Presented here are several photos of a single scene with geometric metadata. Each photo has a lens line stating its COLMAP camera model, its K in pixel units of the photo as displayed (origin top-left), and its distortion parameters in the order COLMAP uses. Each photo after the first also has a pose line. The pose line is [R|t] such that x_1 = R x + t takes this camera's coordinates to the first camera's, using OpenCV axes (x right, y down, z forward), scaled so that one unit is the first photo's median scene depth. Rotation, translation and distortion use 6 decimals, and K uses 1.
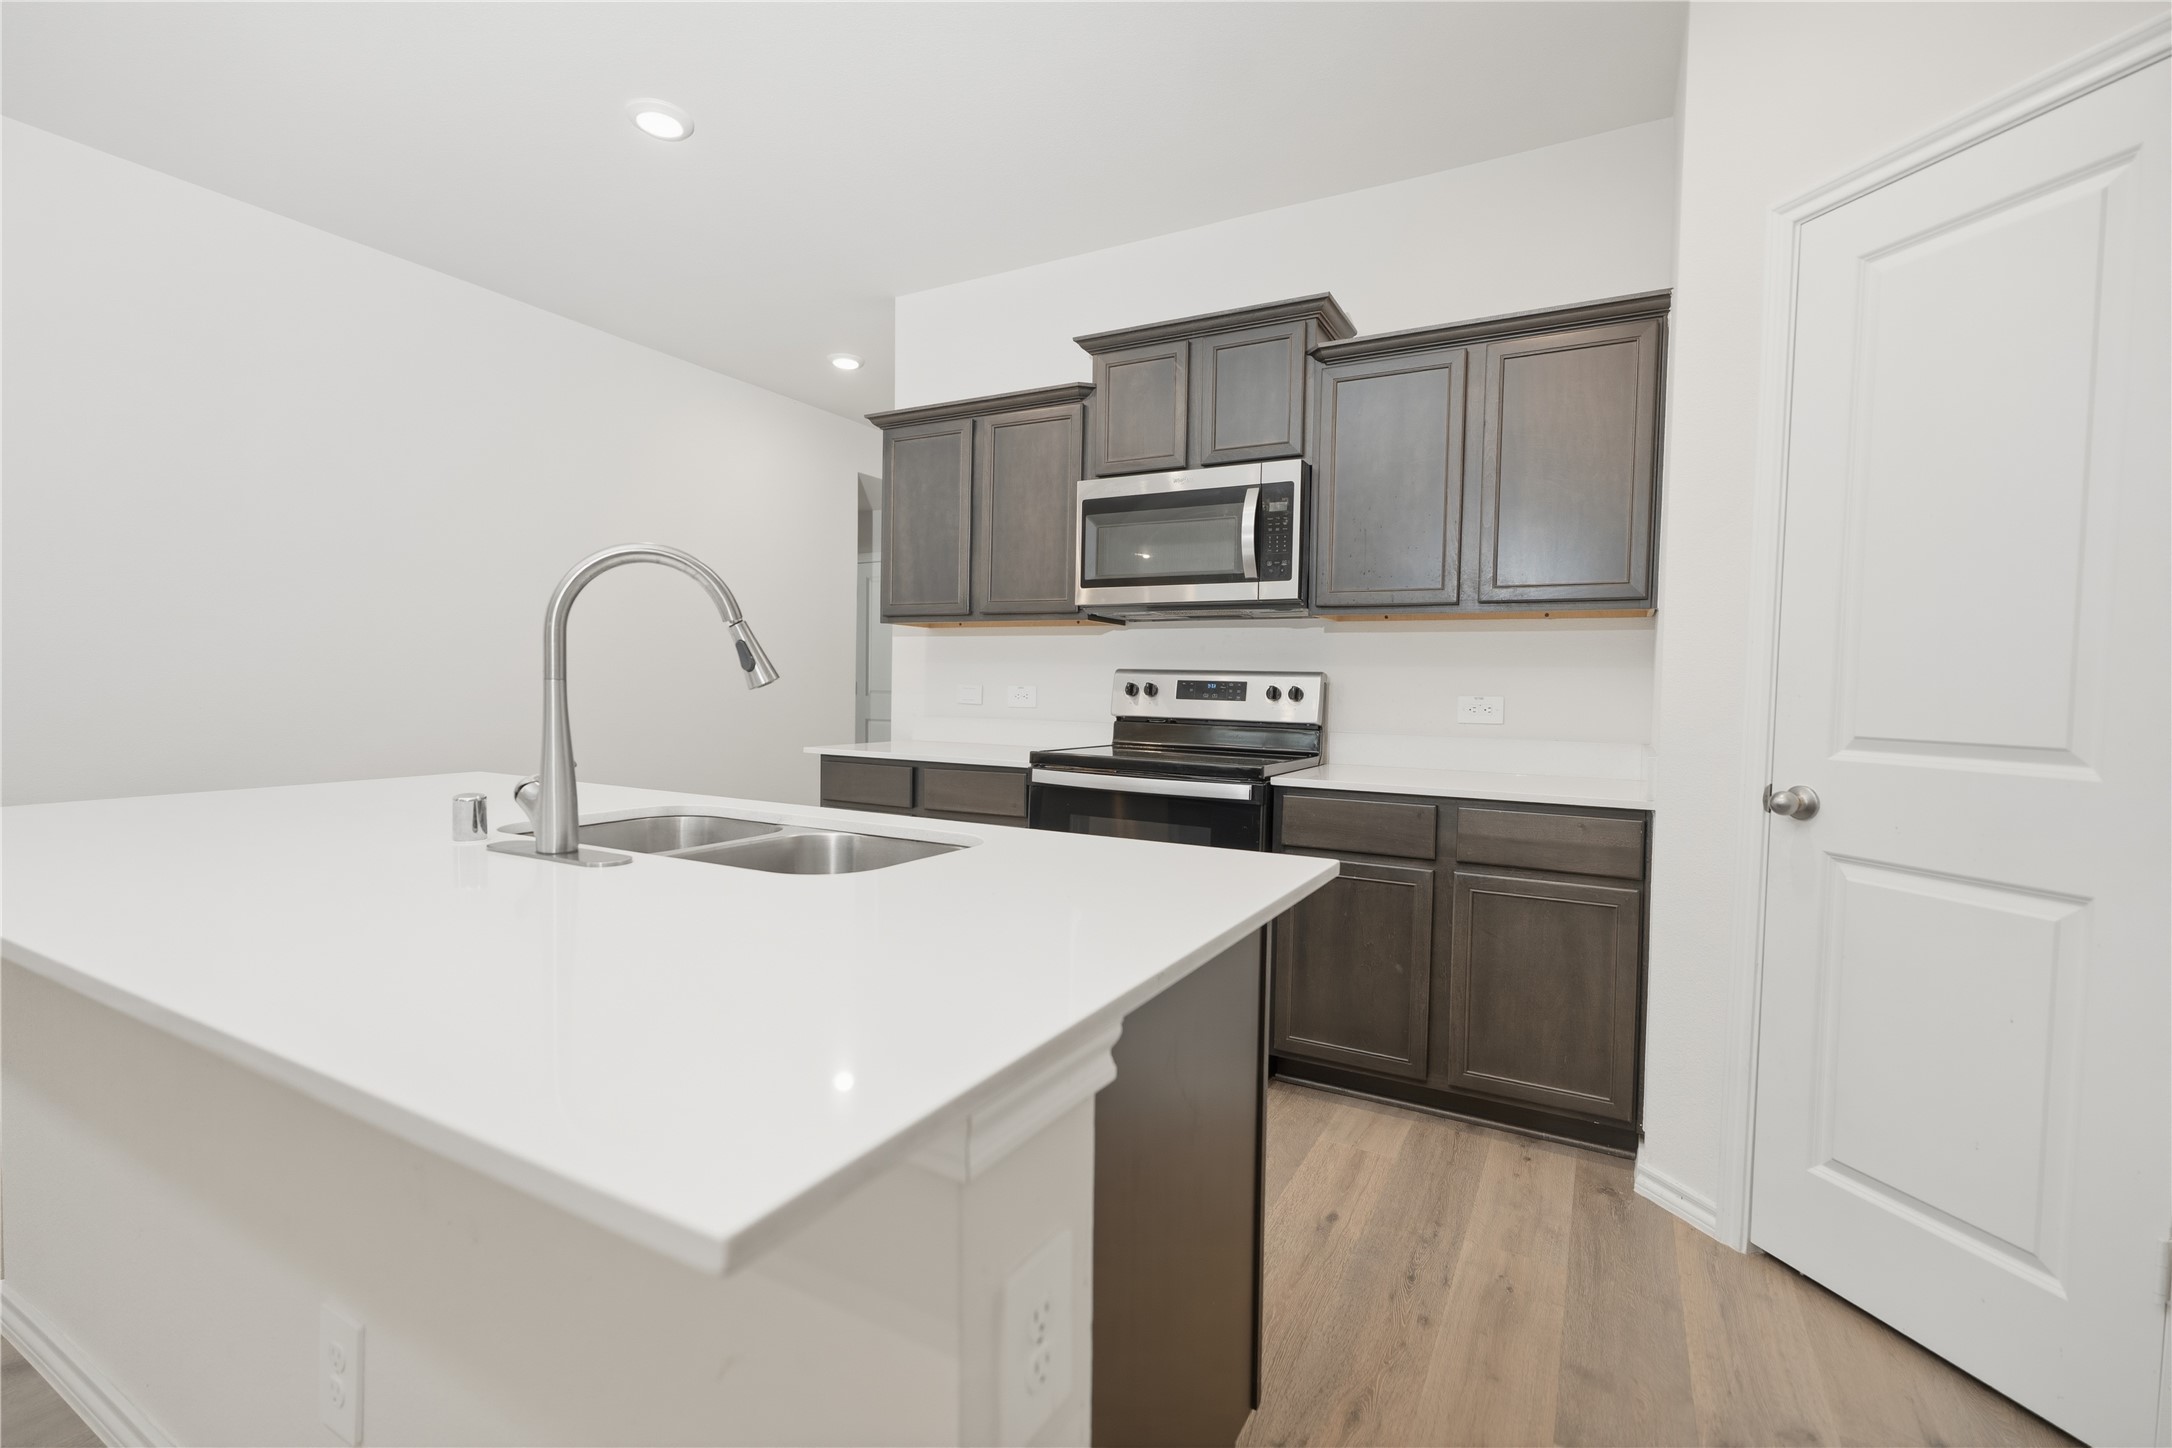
lens RADIAL K [[977.3, 0, 1086.0], [0, 977.3, 724.0], [0, 0, 1]] dist [0.001565, 0.000149]
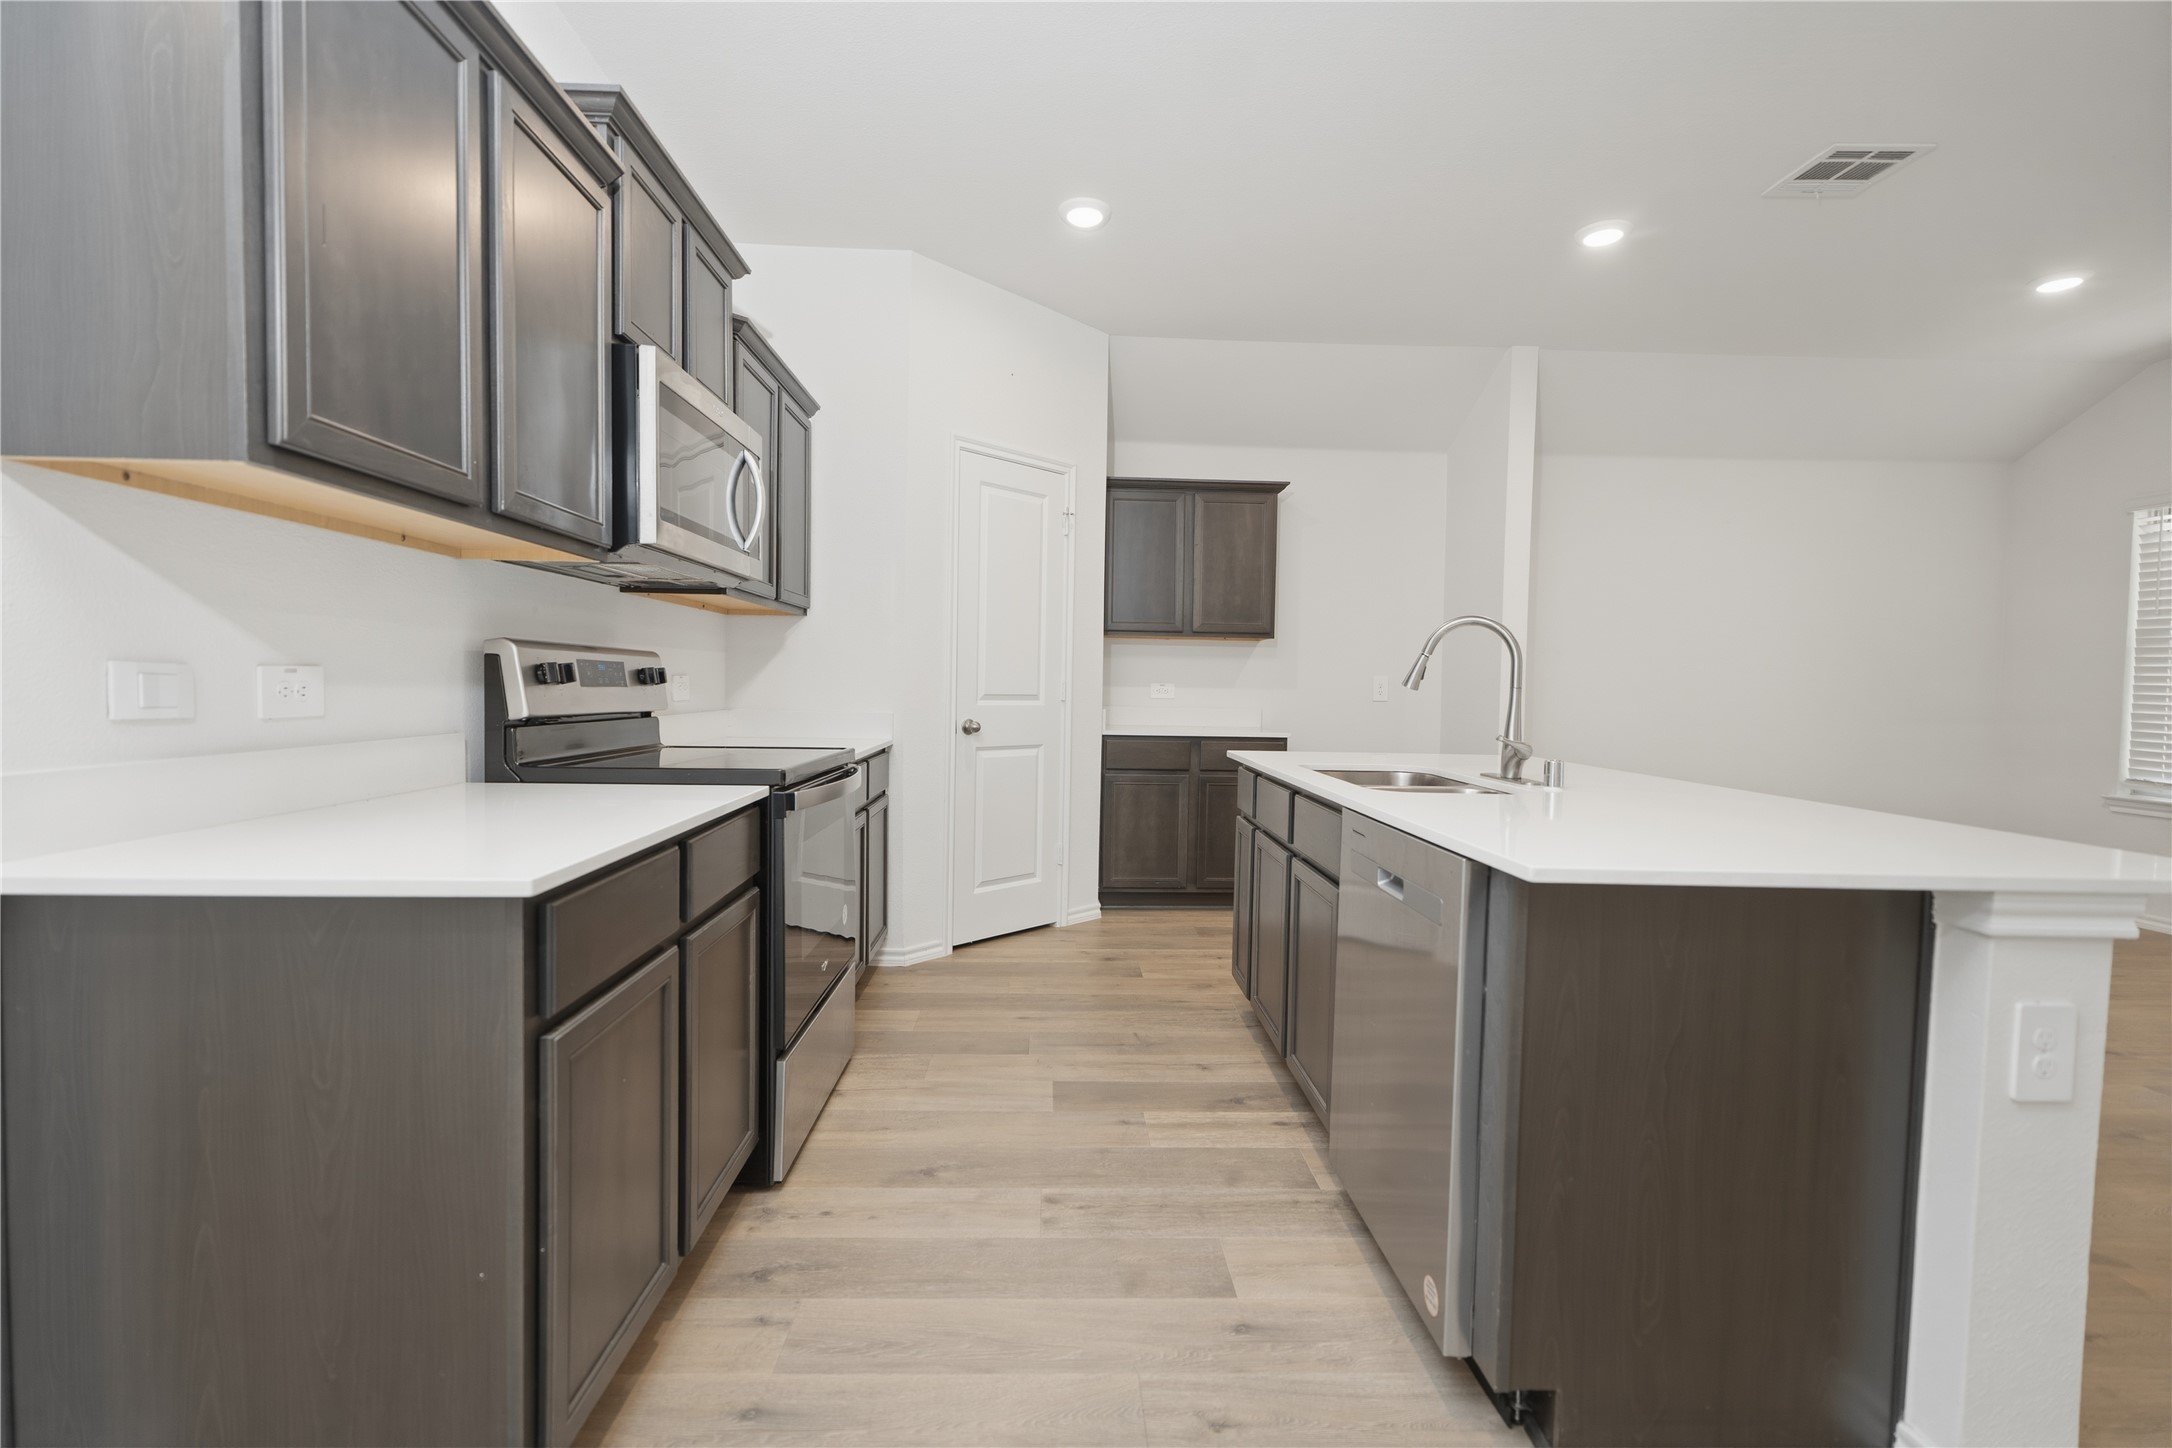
lens RADIAL K [[957.0, 0, 1094.9], [0, 957.0, 713.9], [0, 0, 1]] dist [-0.003012, -0.000148]
pose [[-0.526465, -0.055744, 0.848367, -0.696969], [0.006160, 0.997572, 0.069370, -0.052784], [-0.850174, 0.041747, -0.524843, 1.095375]]
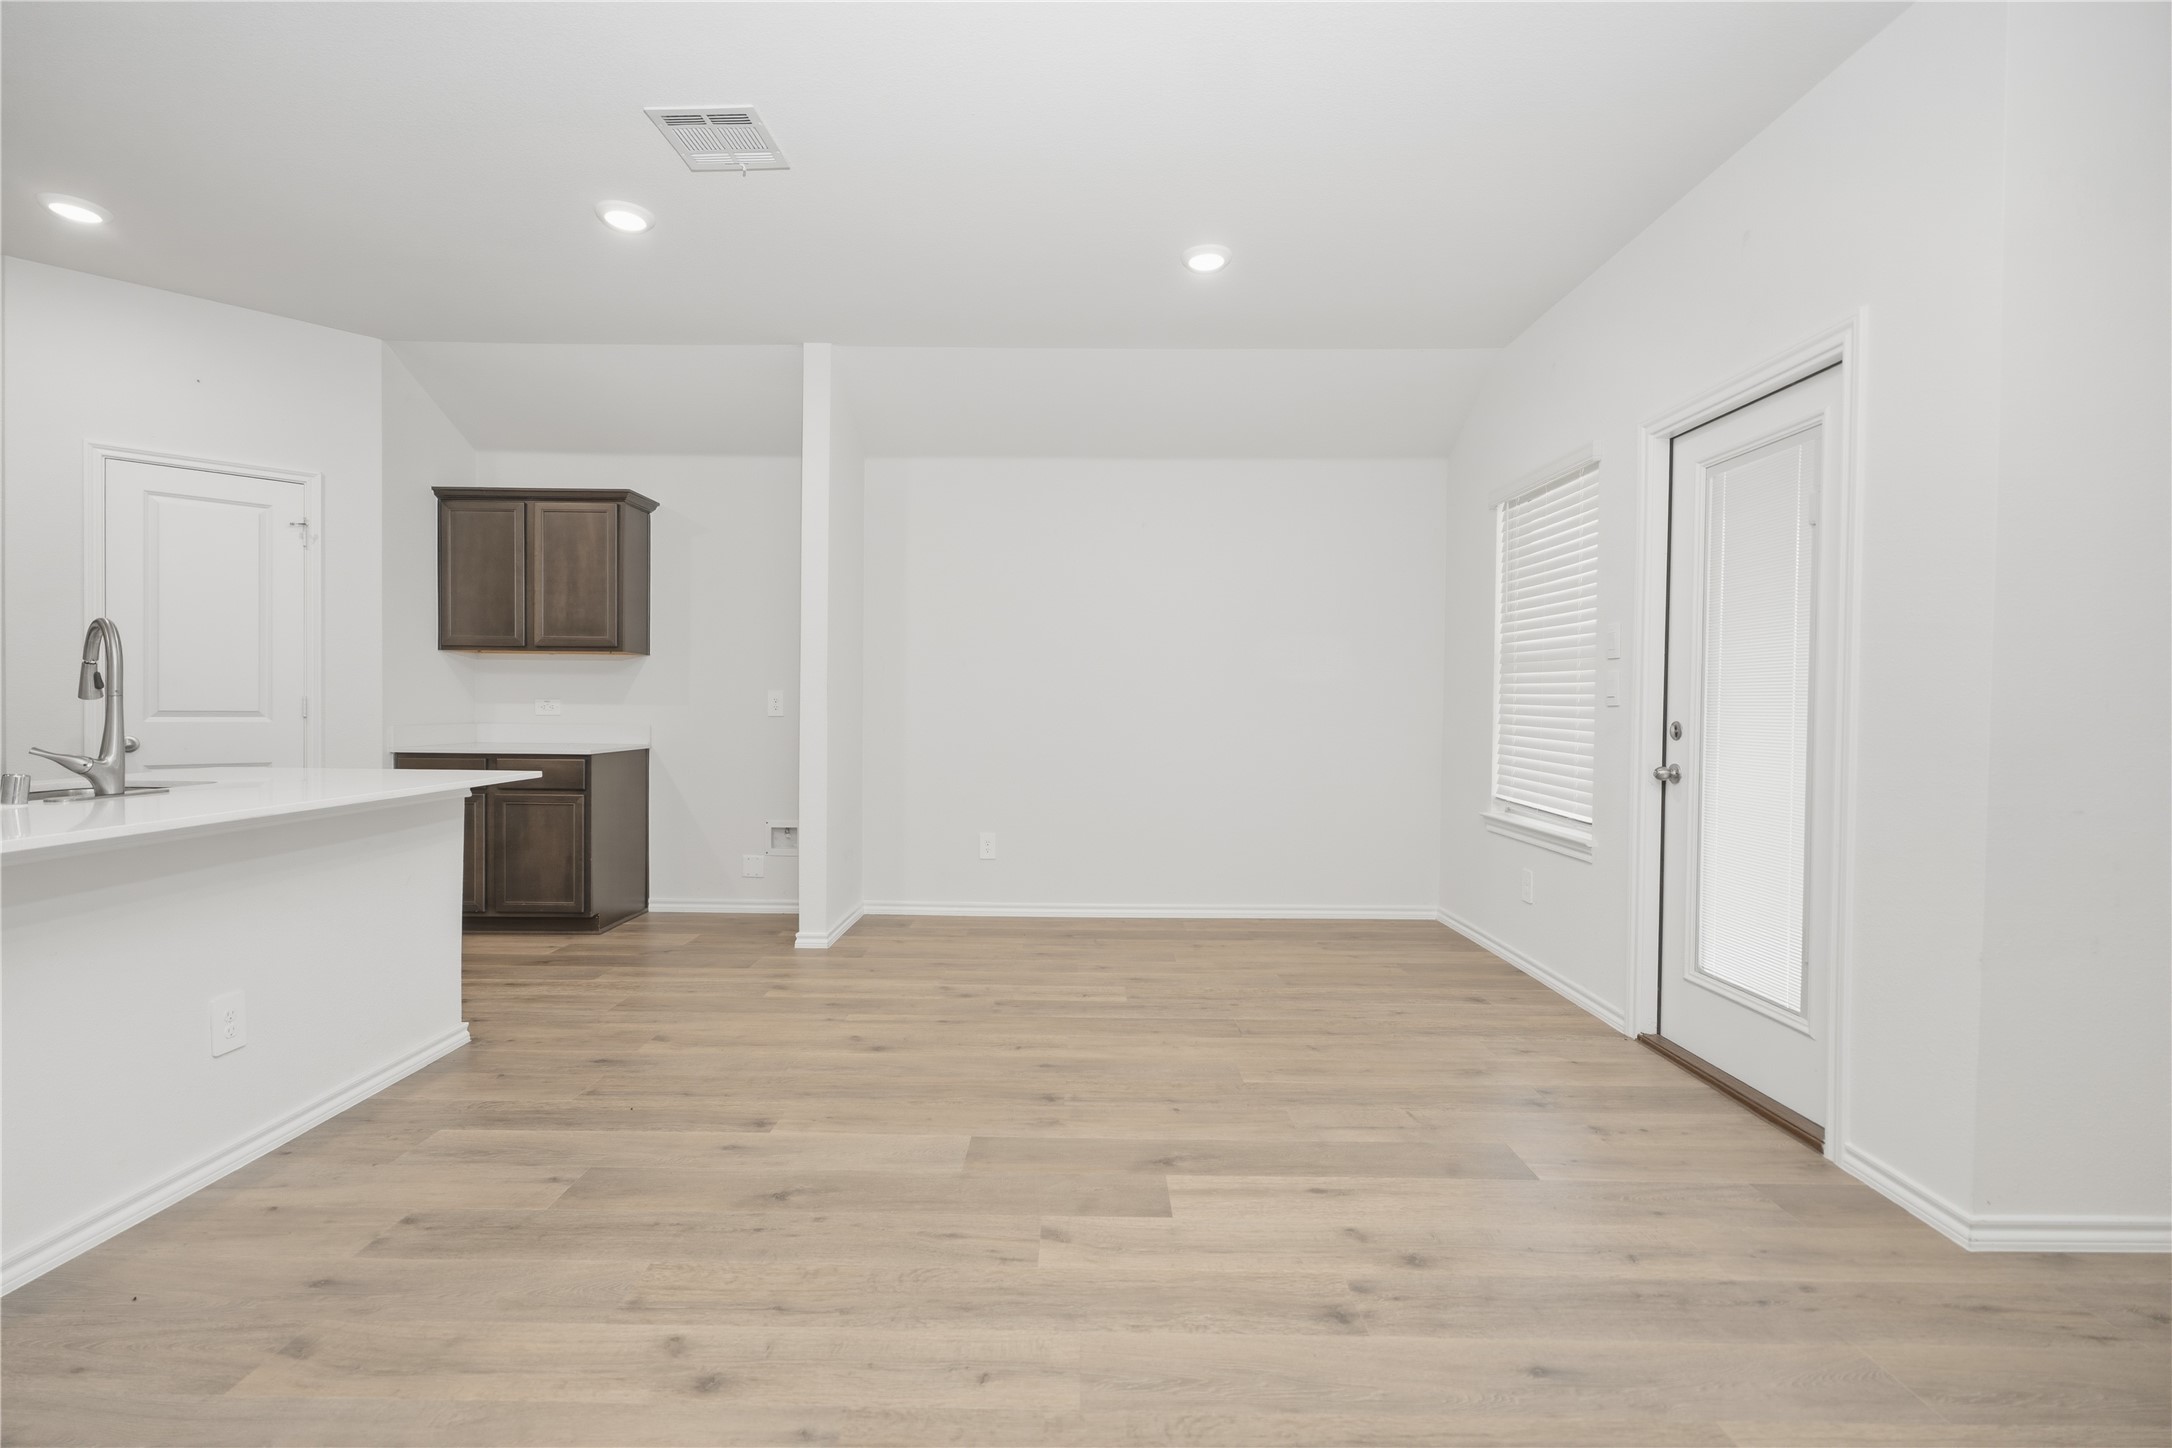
lens RADIAL K [[952.9, 0, 1080.3], [0, 952.9, 722.9], [0, 0, 1]] dist [-0.000508, -0.000301]
pose [[-0.488701, -0.041537, 0.871462, -1.175067], [0.015391, 0.998300, 0.056213, -0.027461], [-0.872316, 0.040884, -0.487231, 0.133167]]
